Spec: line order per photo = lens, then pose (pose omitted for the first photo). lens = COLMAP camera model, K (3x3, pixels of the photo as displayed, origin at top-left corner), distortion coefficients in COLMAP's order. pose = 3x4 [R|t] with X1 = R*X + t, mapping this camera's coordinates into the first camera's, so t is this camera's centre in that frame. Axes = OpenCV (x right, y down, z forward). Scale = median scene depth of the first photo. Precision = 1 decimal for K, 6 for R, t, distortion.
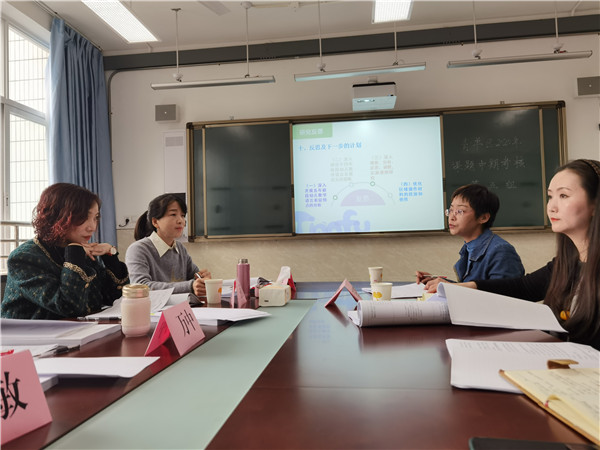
lens RADIAL K [[531.0, 0, 297.6], [0, 531.0, 223.2], [0, 0, 1]] dist [0.016175, 0.025950]
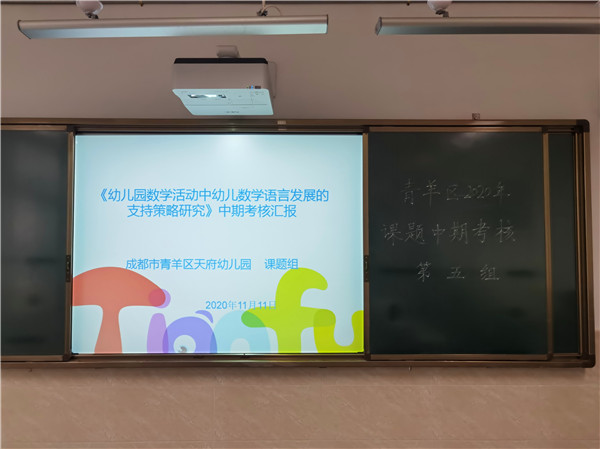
lens RADIAL K [[531.0, 0, 304.8], [0, 531.0, 222.9], [0, 0, 1]] dist [0.016175, 0.025950]
pose [[0.990821, 0.032908, 0.131112, 0.148298], [-0.032699, 0.999458, -0.003749, -0.113434], [-0.131164, -0.000573, 0.991360, 0.500195]]
